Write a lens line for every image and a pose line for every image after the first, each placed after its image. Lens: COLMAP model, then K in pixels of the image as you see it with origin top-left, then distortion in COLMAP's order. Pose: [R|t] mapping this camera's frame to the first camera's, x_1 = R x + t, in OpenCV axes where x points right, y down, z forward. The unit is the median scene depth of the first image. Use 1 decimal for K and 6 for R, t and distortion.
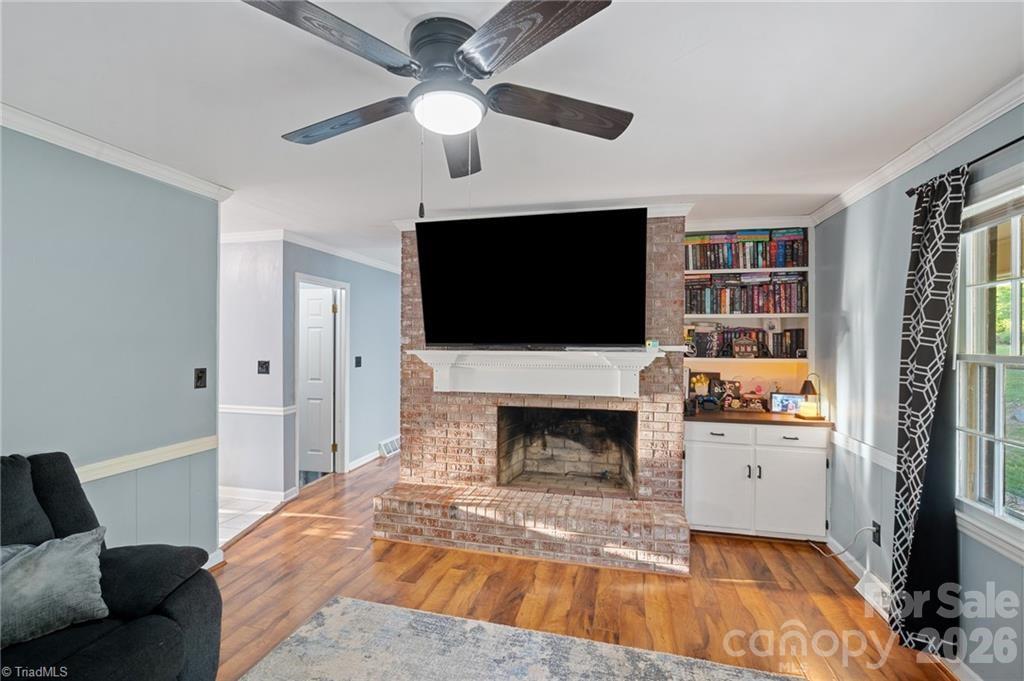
lens RADIAL K [[446.4, 0, 512.0], [0, 446.4, 340.5], [0, 0, 1]] dist [-0.012907, -0.000104]
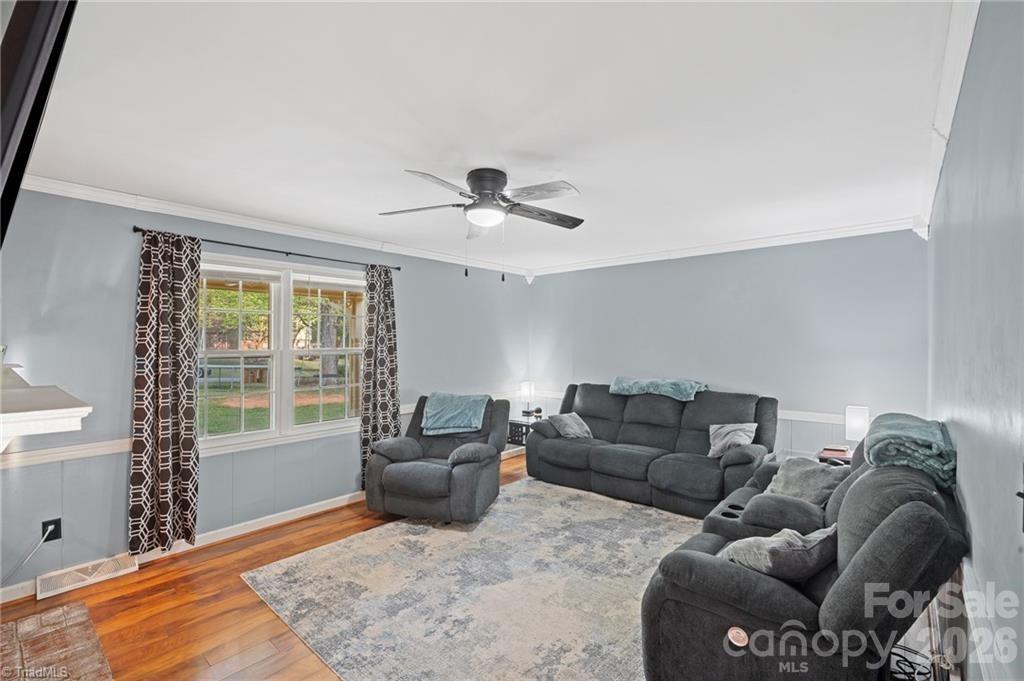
lens RADIAL K [[446.4, 0, 512.0], [0, 446.4, 340.5], [0, 0, 1]] dist [-0.012907, -0.000104]
pose [[-0.877430, -0.038325, 0.478171, -0.732378], [-0.027561, 0.999184, 0.029511, -0.063732], [-0.478912, 0.012715, -0.877771, 1.698625]]
